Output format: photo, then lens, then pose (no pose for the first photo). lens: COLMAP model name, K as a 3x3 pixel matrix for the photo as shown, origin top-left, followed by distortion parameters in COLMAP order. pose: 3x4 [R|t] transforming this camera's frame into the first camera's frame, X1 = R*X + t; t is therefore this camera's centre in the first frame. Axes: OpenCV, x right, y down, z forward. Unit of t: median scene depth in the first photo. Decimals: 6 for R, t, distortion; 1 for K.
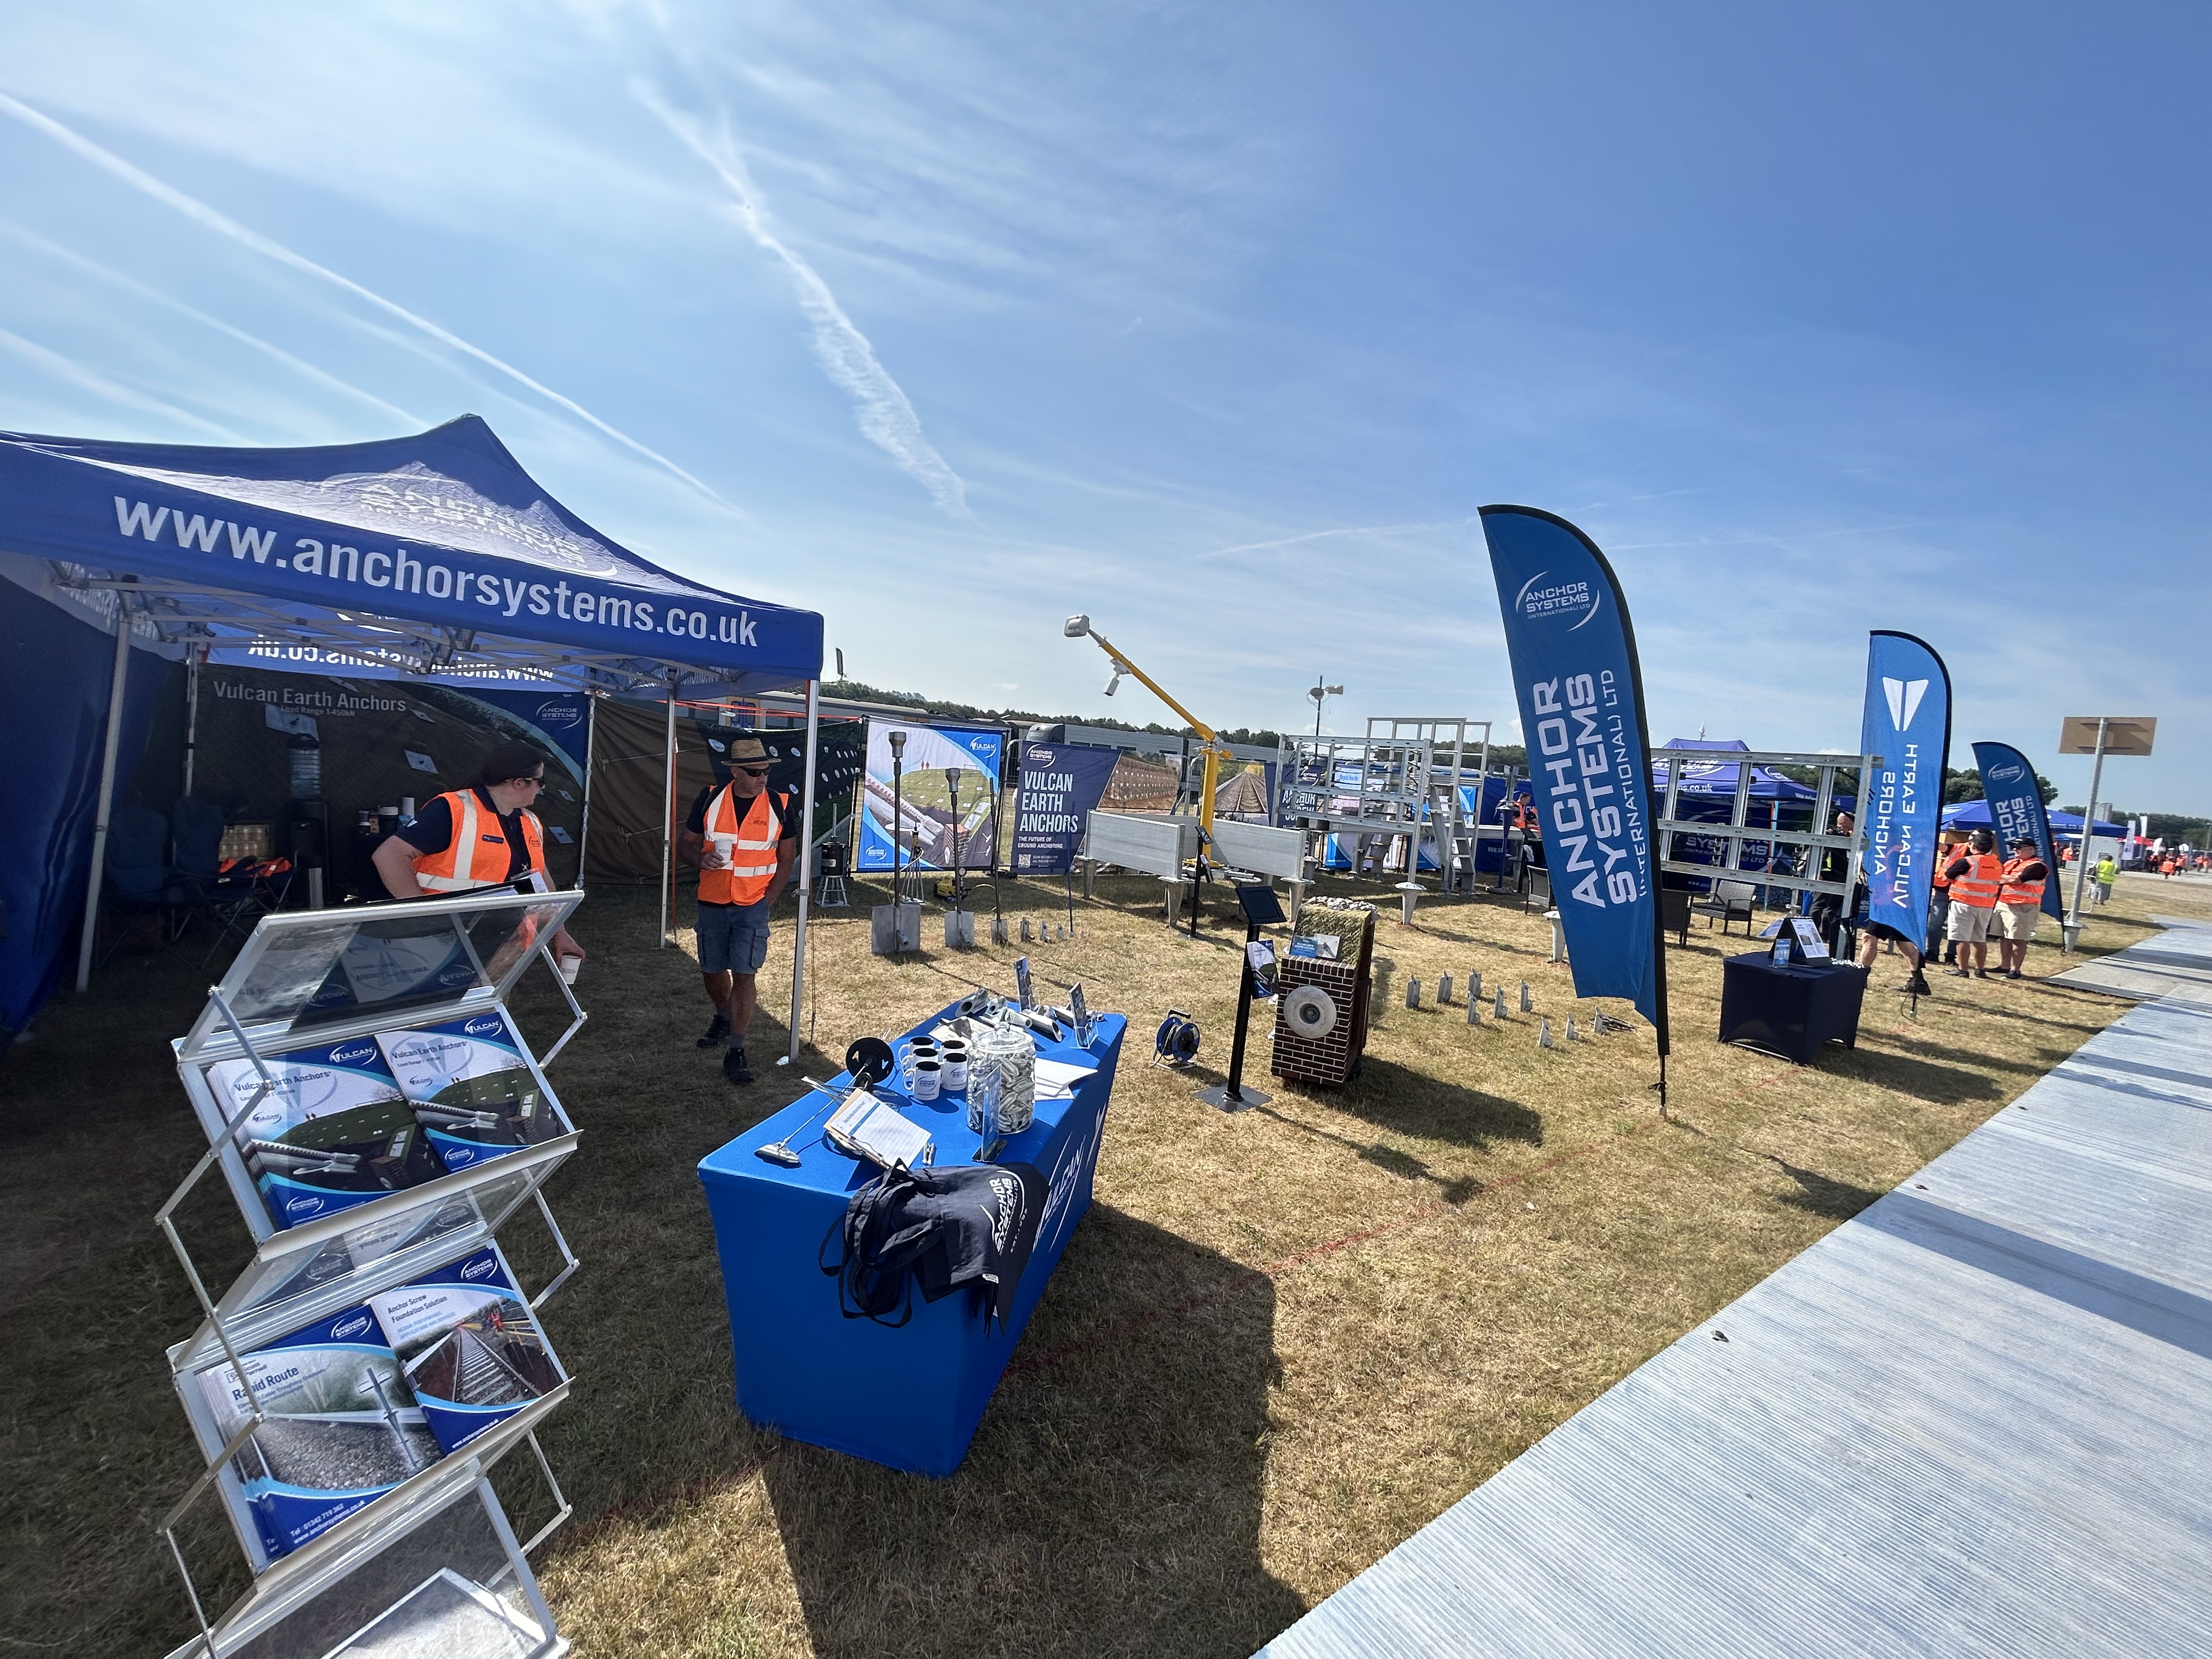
lens RADIAL K [[910.3, 0, 1106.5], [0, 910.3, 817.0], [0, 0, 1]] dist [-0.007963, 0.003447]
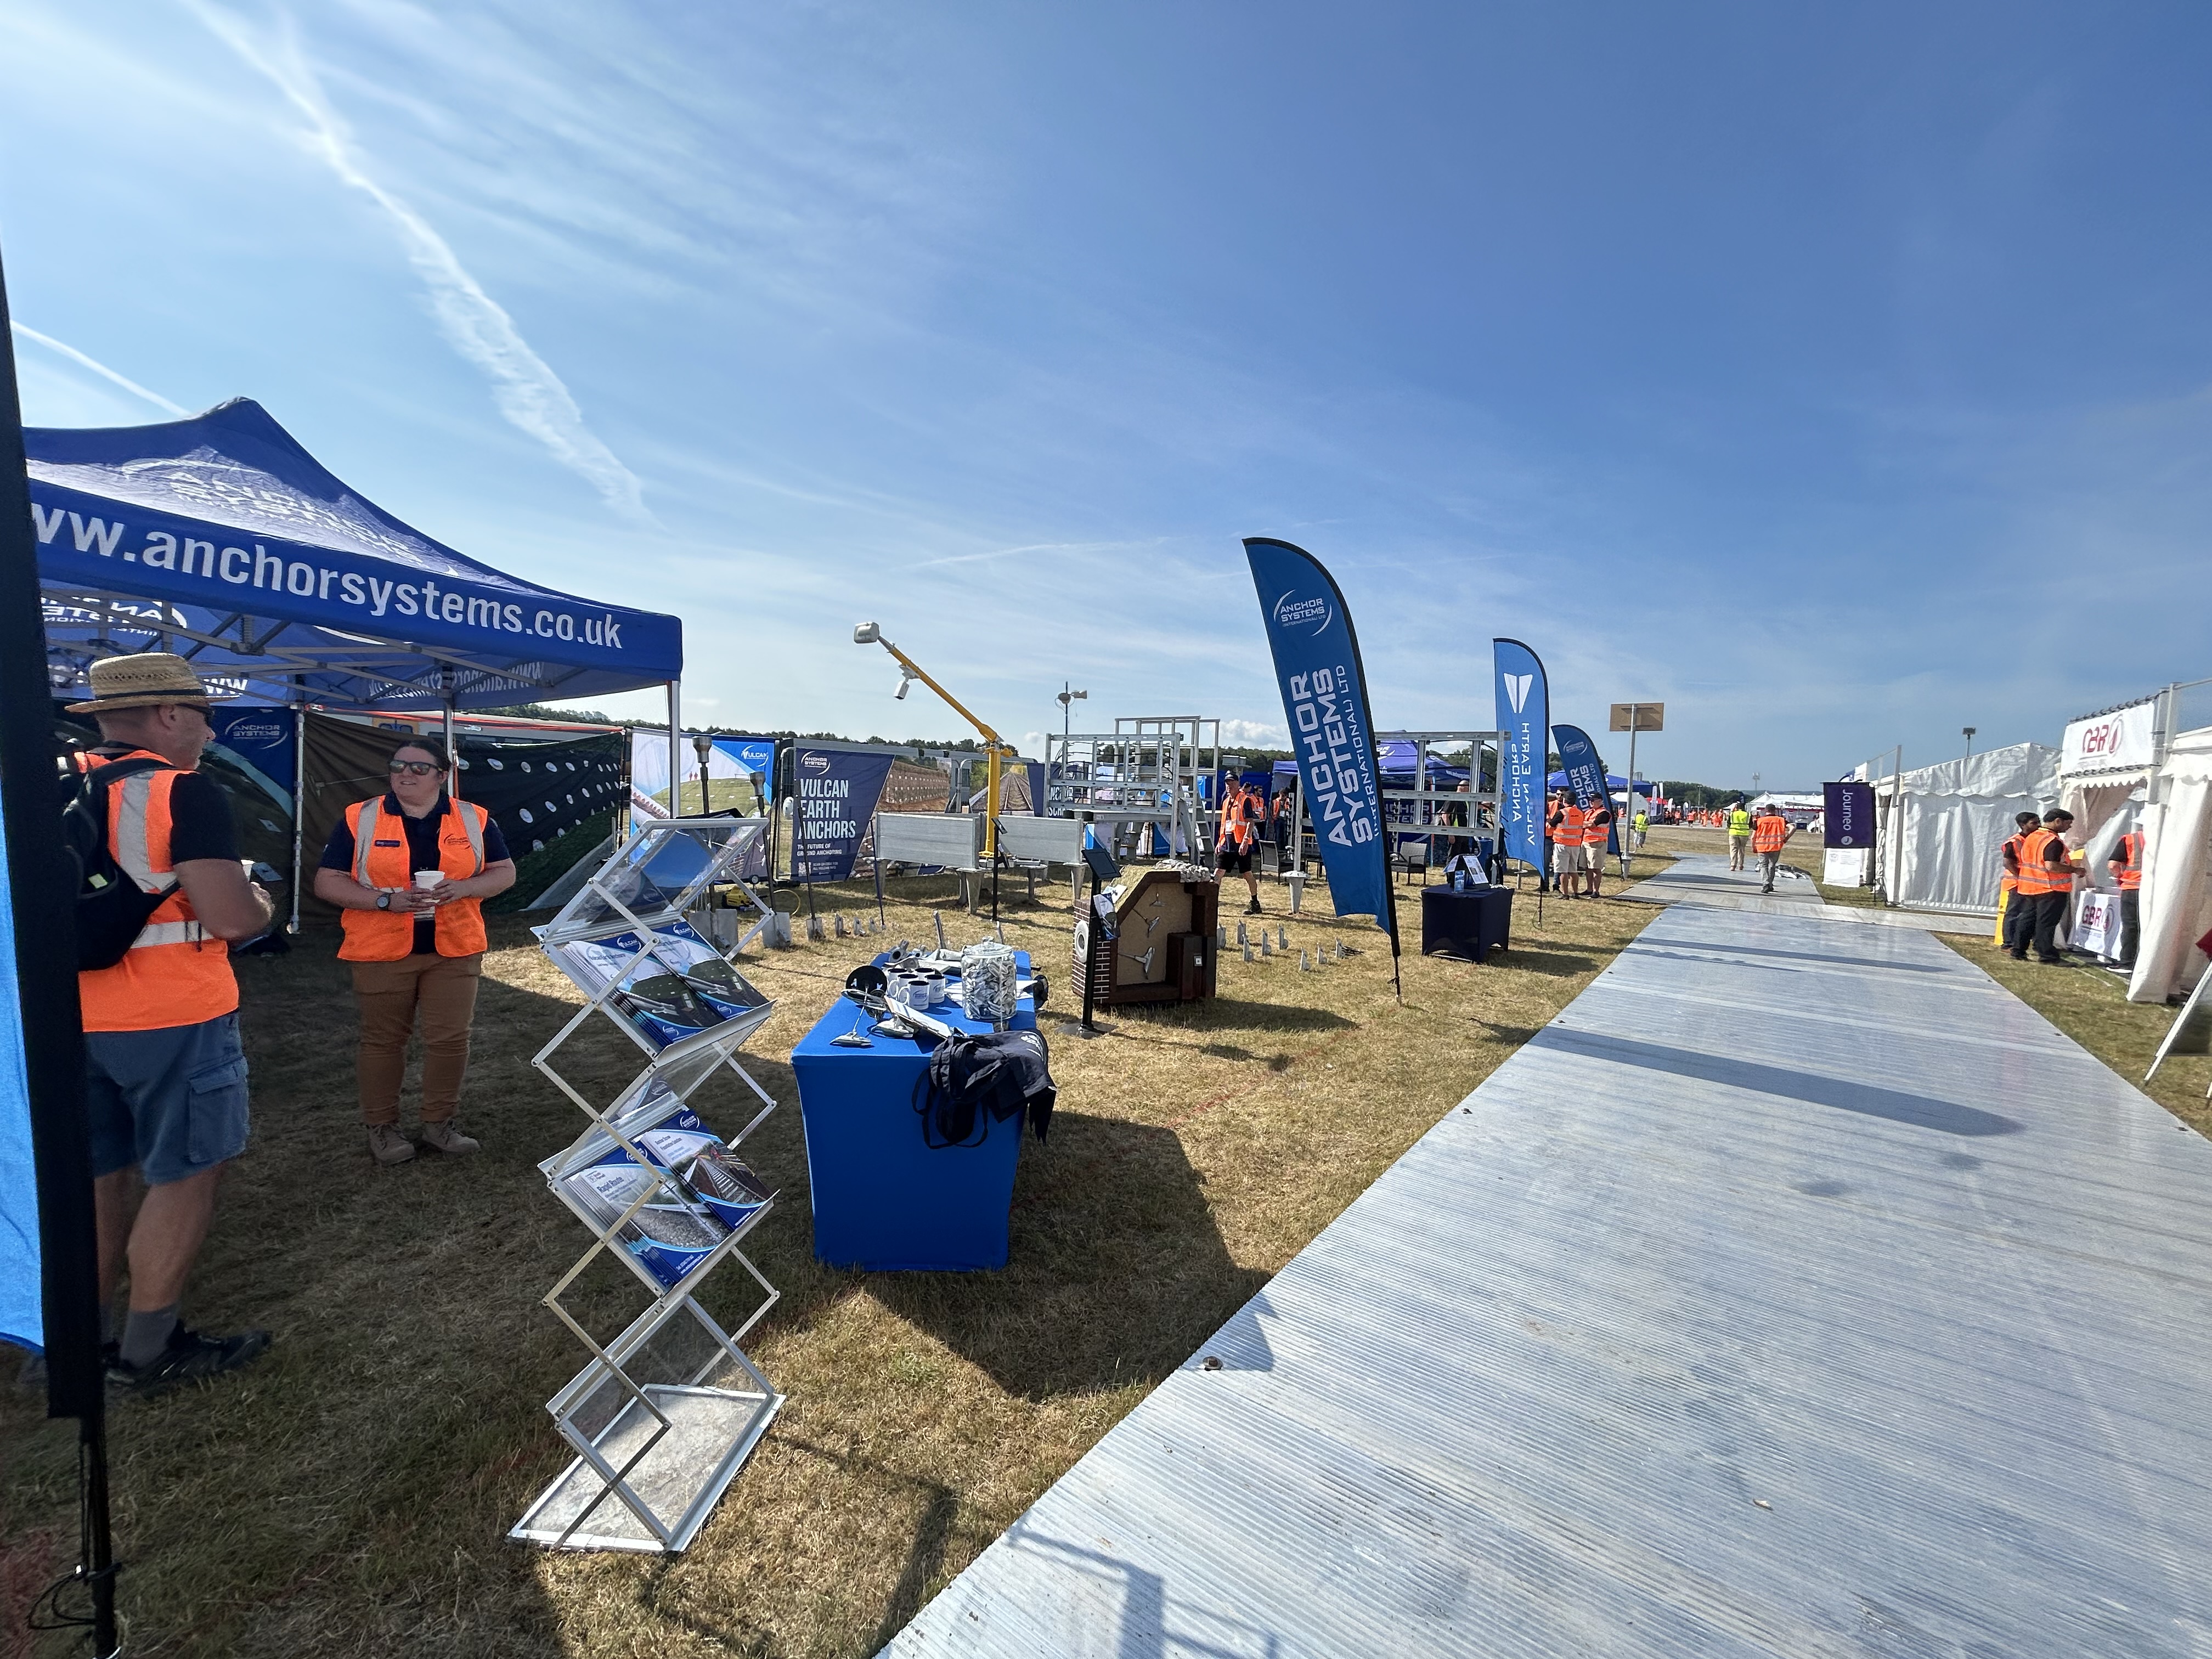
lens RADIAL K [[915.5, 0, 1119.8], [0, 915.5, 807.8], [0, 0, 1]] dist [-0.009175, 0.003739]
pose [[0.948347, -0.055373, 0.312364, -0.132673], [0.062722, 0.997939, -0.013518, 0.030857], [-0.310972, 0.032412, 0.949866, -0.112121]]
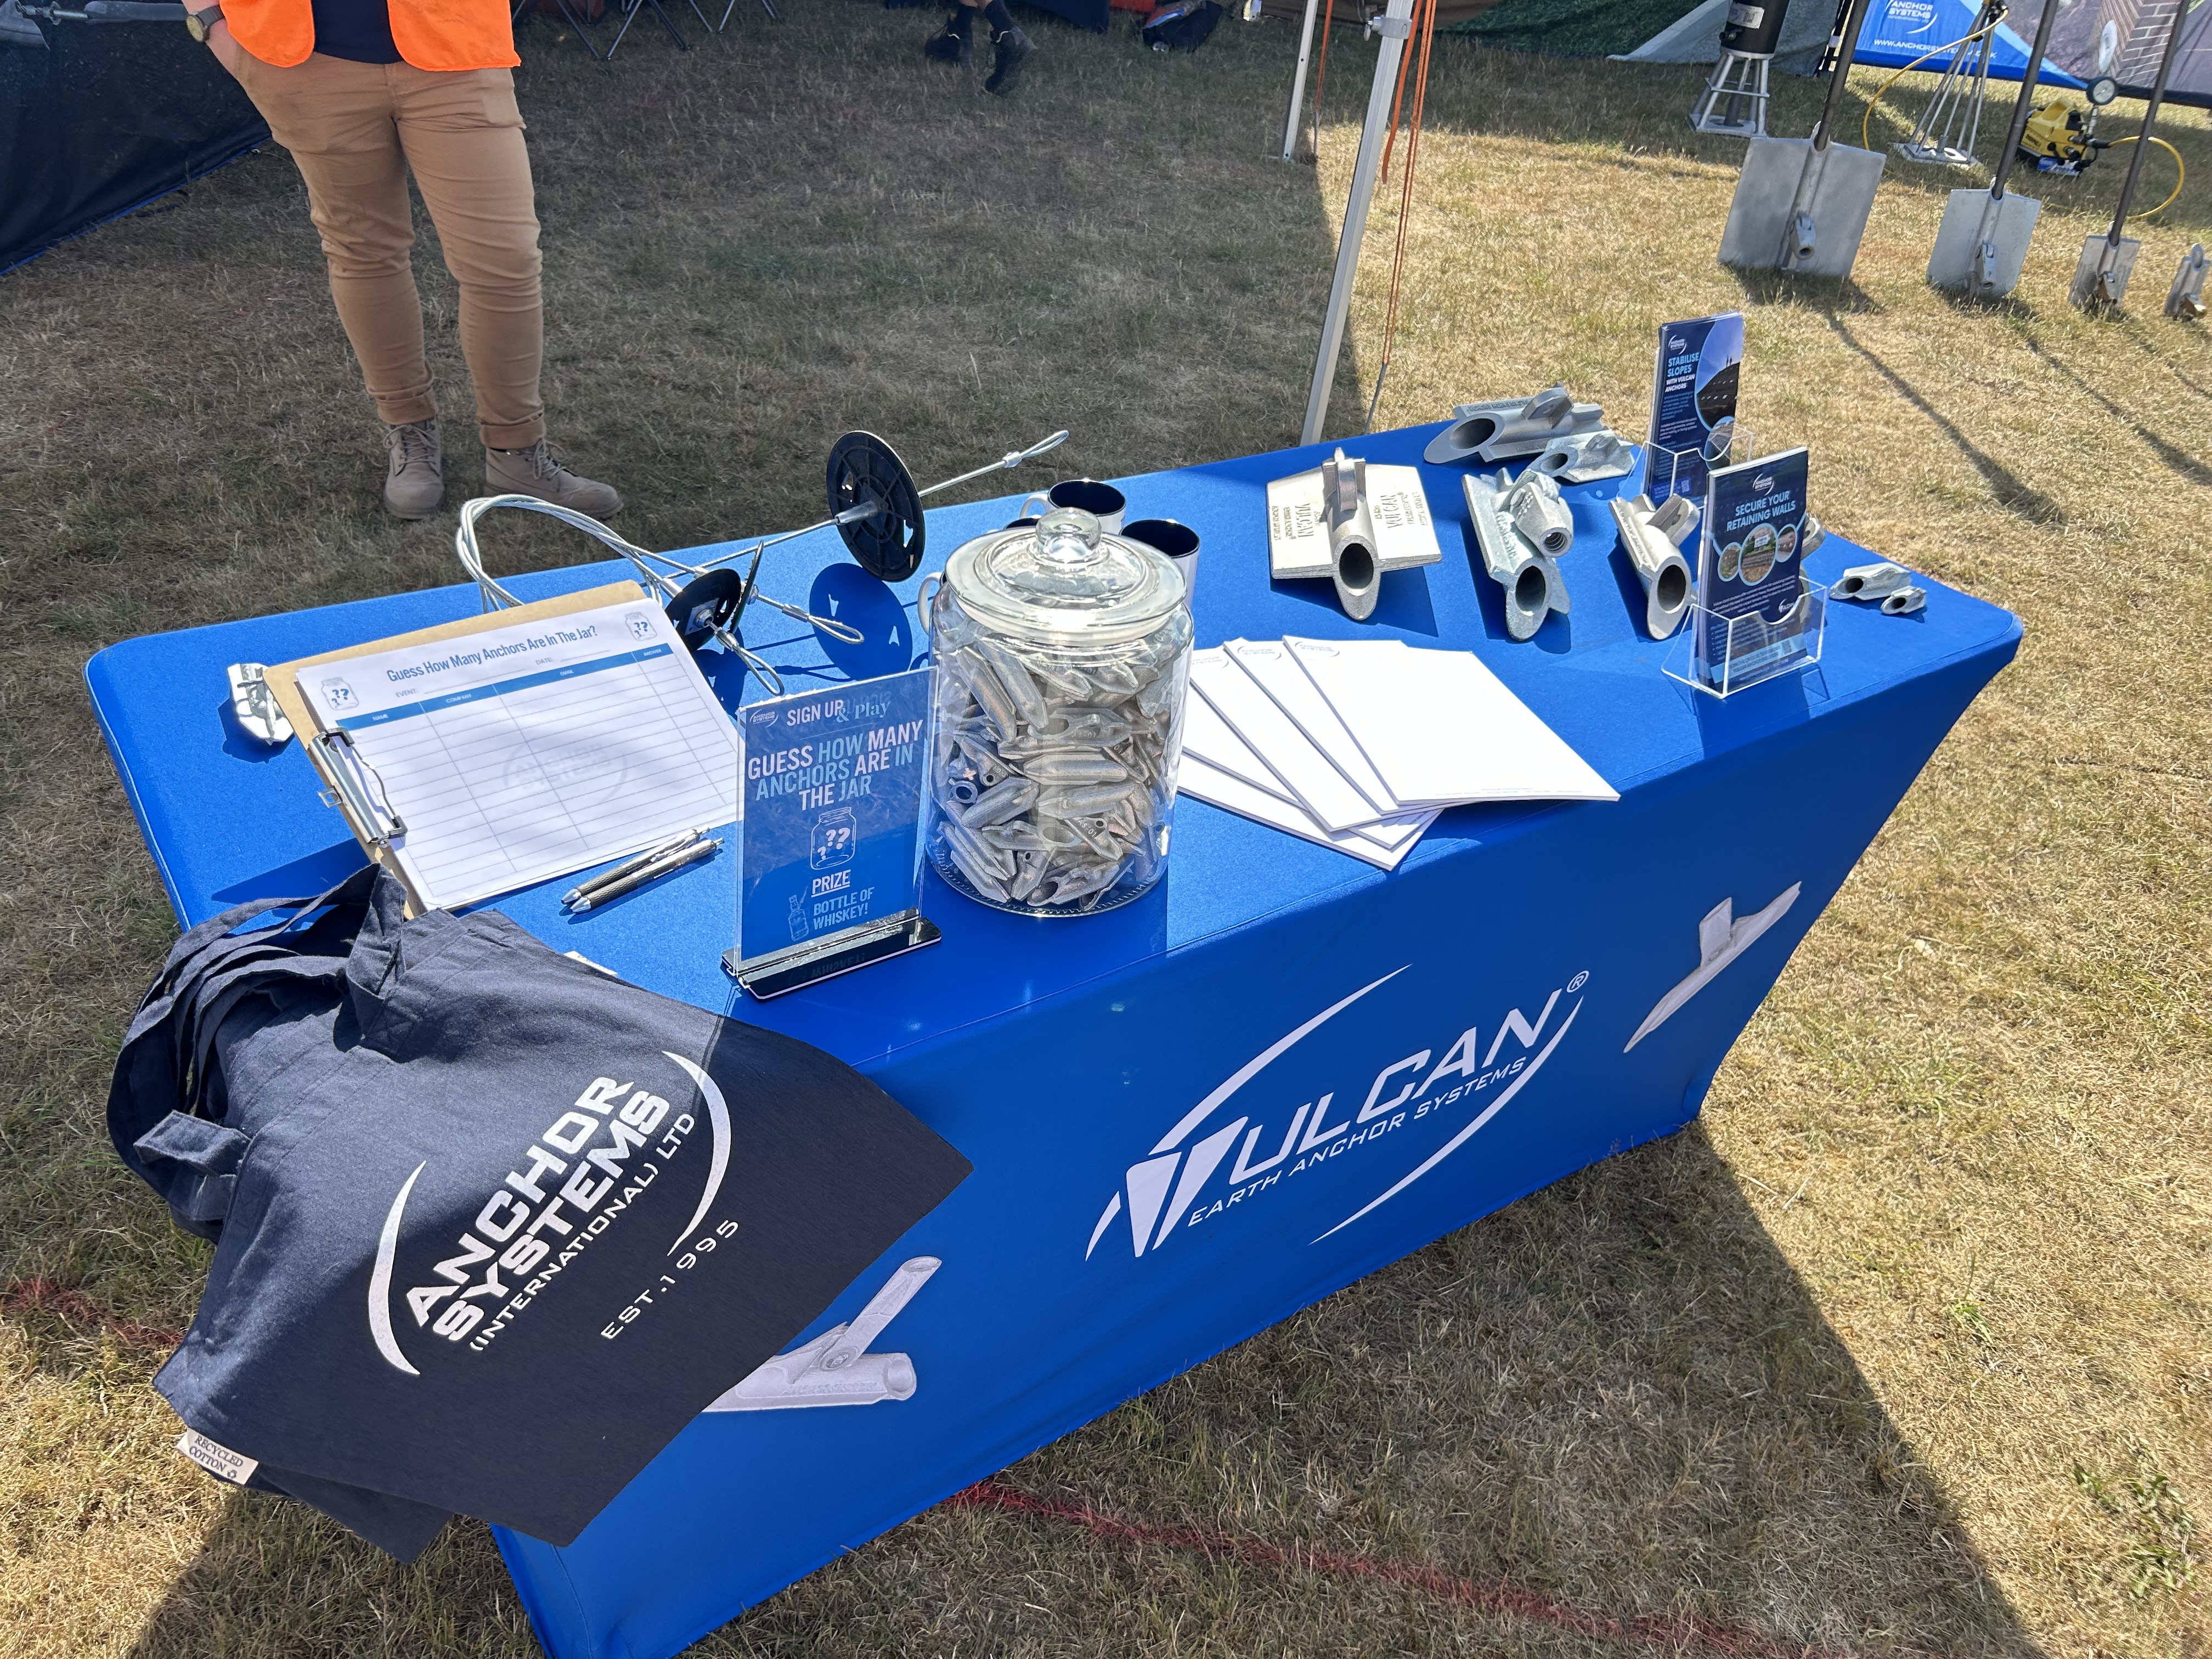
lens RADIAL K [[1714.7, 0, 1106.0], [0, 1714.7, 829.5], [0, 0, 1]] dist [0.002892, 0.000311]
pose [[0.727771, 0.383262, -0.568735, 0.077051], [-0.083666, 0.872699, 0.481037, 0.031482], [0.680698, -0.302501, 0.667191, 0.271355]]
